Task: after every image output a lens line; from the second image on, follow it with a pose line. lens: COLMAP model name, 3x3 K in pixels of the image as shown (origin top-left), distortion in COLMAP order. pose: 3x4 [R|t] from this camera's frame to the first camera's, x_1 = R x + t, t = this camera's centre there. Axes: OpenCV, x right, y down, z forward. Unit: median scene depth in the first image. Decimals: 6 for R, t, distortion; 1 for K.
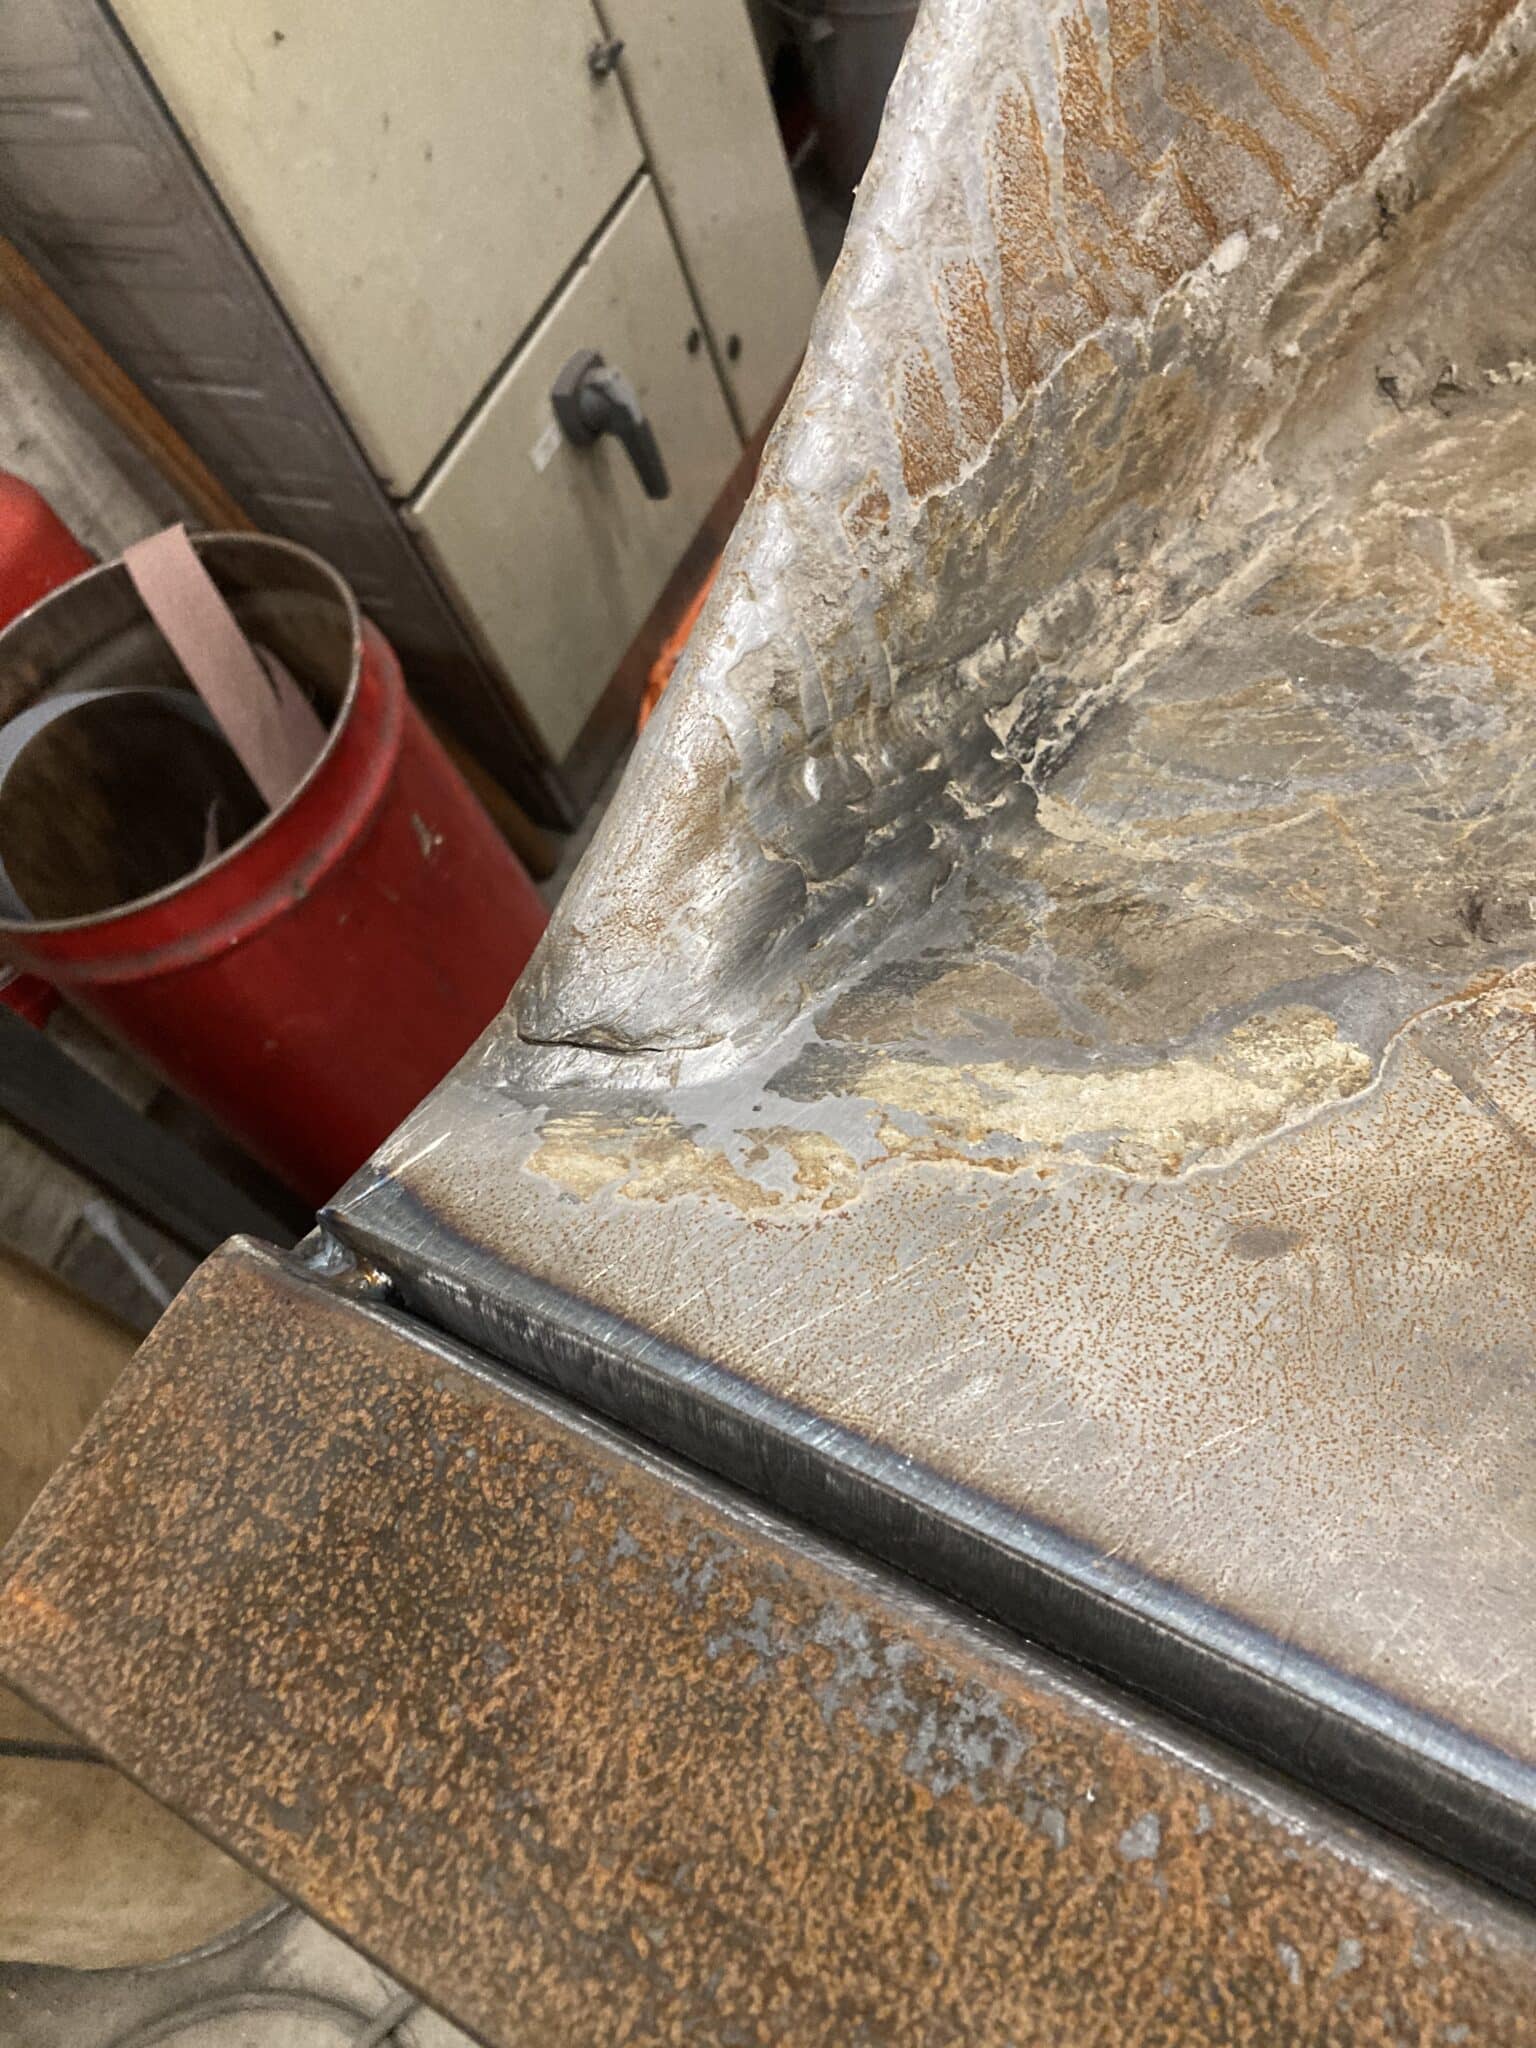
lens RADIAL K [[1668.6, 0, 768.0], [0, 1668.6, 1024.0], [0, 0, 1]] dist [0.015117, -0.013901]
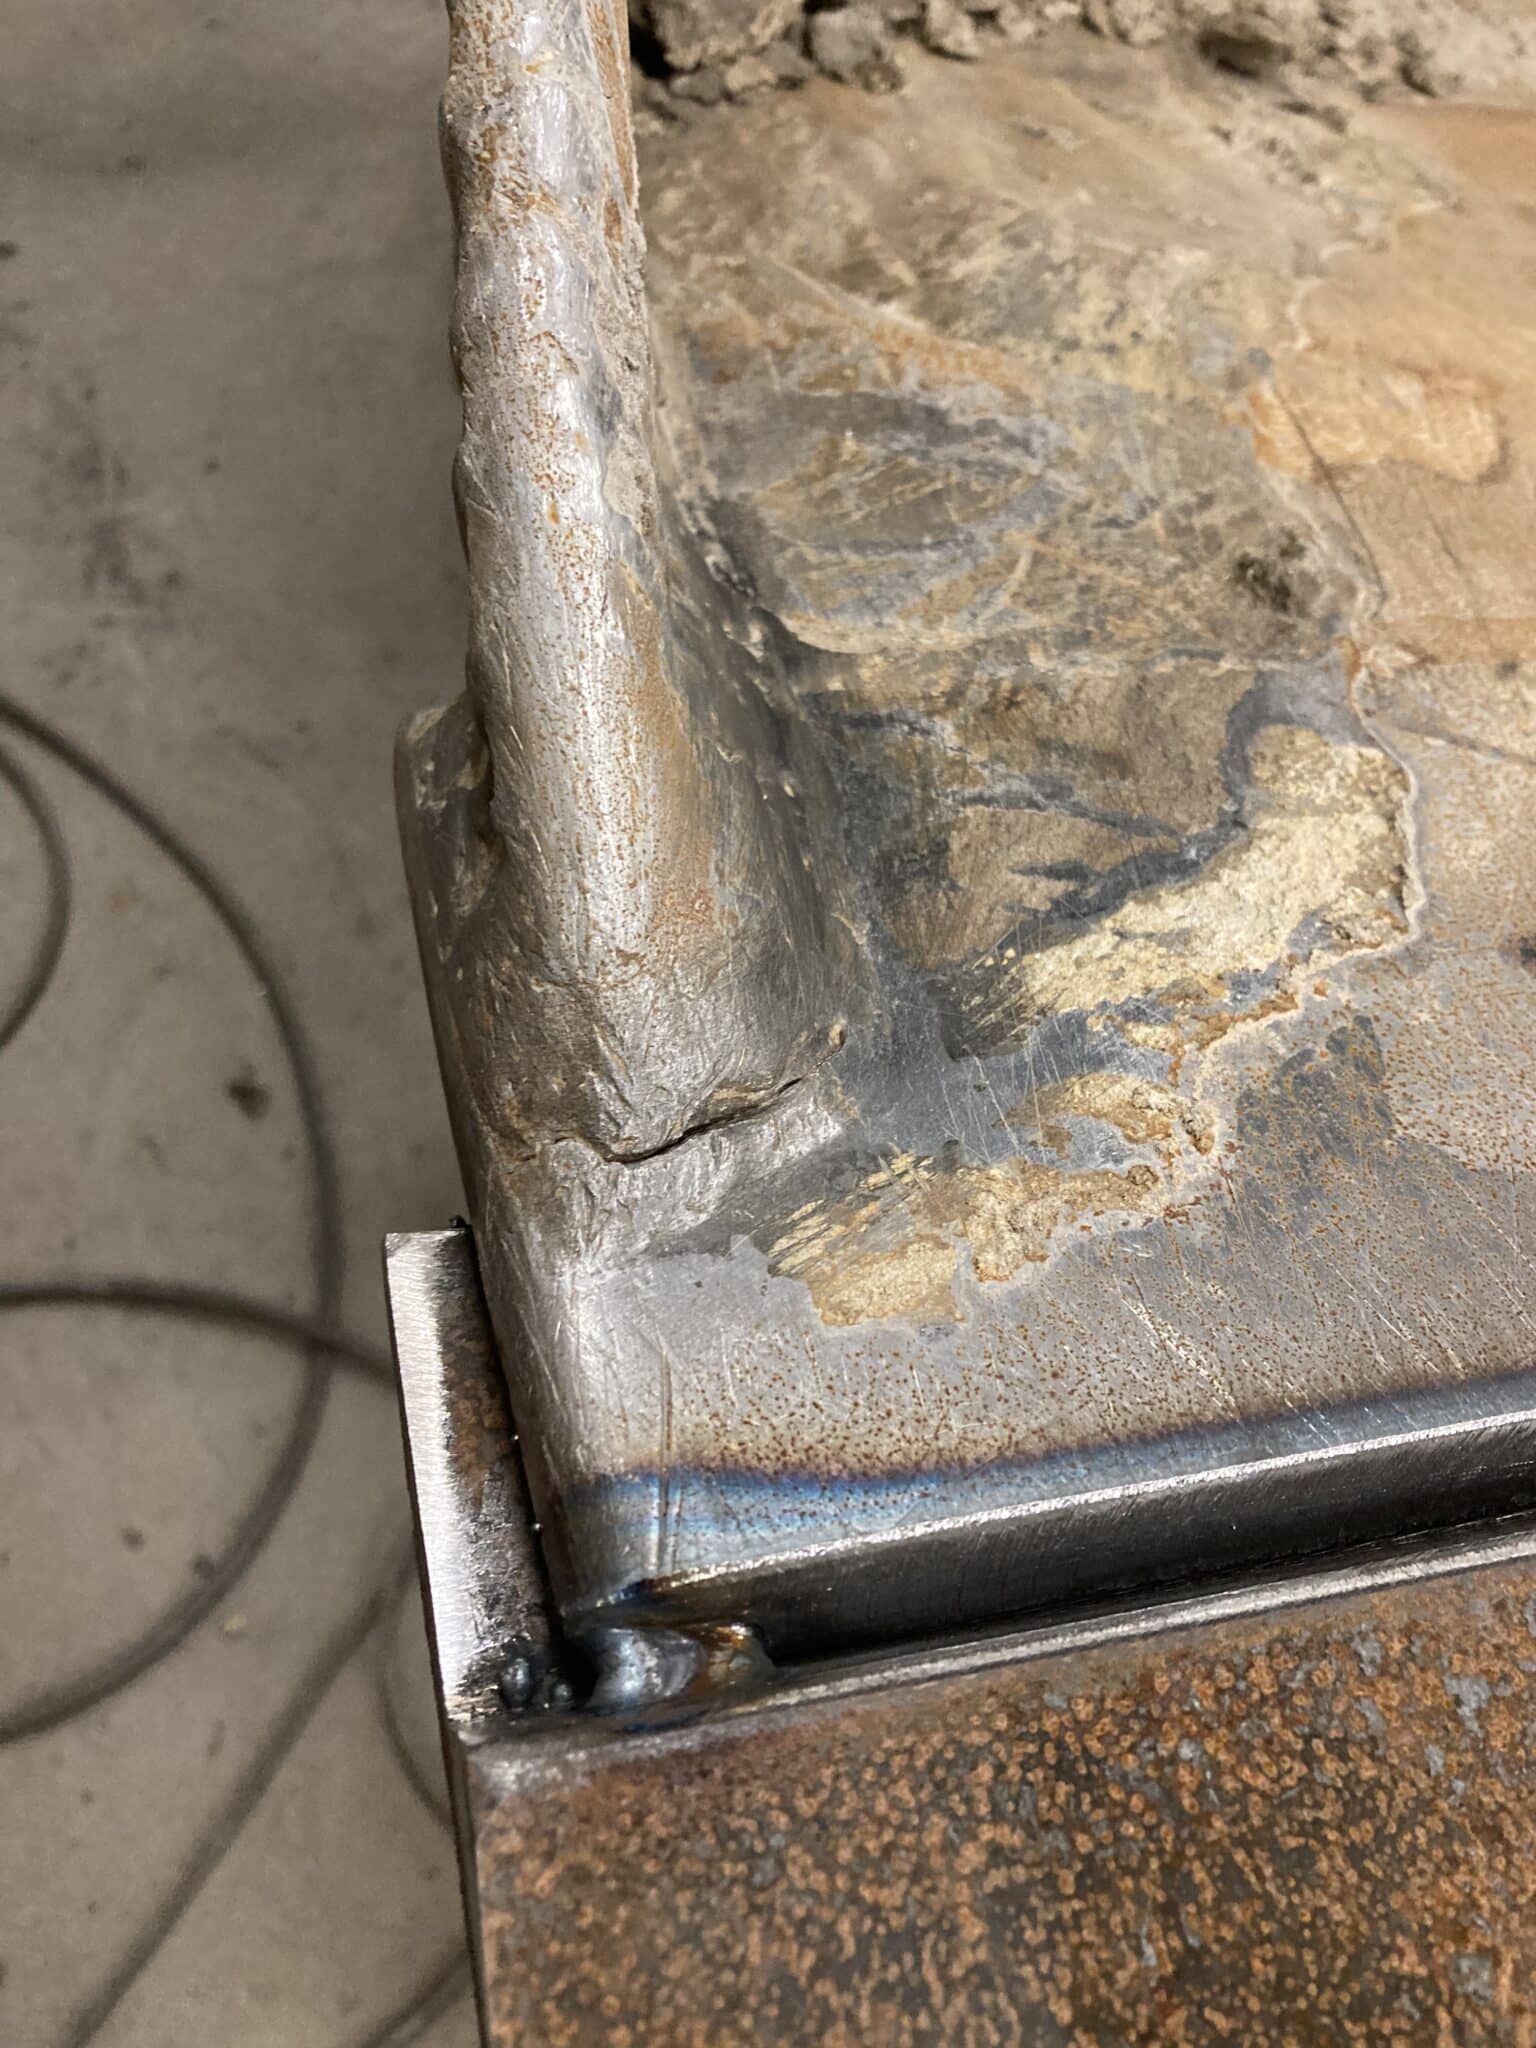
lens RADIAL K [[1748.4, 0, 768.0], [0, 1748.4, 1024.0], [0, 0, 1]] dist [0.001540, 0.019120]
pose [[0.662428, -0.387640, 0.641034, -0.533283], [0.377968, 0.911754, 0.160765, -0.124577], [-0.646784, 0.135796, 0.750487, 0.552339]]
